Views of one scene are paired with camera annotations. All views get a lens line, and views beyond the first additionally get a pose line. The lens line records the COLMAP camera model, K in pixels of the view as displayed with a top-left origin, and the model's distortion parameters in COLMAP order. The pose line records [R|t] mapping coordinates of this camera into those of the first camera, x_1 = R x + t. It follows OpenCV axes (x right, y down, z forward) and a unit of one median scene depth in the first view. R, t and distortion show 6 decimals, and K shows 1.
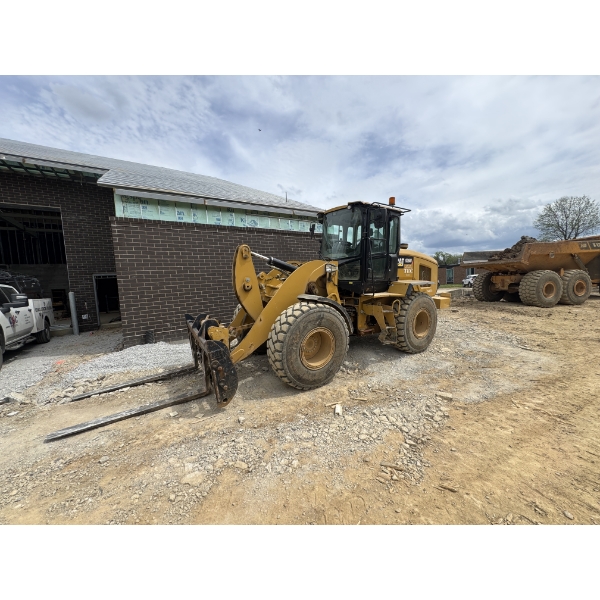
lens RADIAL K [[239.1, 0, 300.0], [0, 239.1, 300.0], [0, 0, 1]] dist [-0.002583, -0.000192]
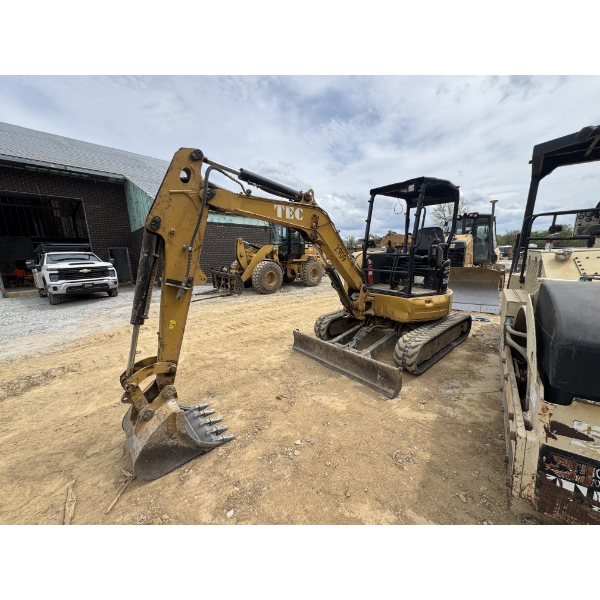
lens RADIAL K [[239.1, 0, 300.0], [0, 239.1, 300.0], [0, 0, 1]] dist [-0.002583, -0.000192]
pose [[0.972957, -0.024614, 0.229672, -0.180563], [0.003297, 0.995685, 0.092743, 0.152694], [-0.230964, -0.089478, 0.968839, -1.339894]]
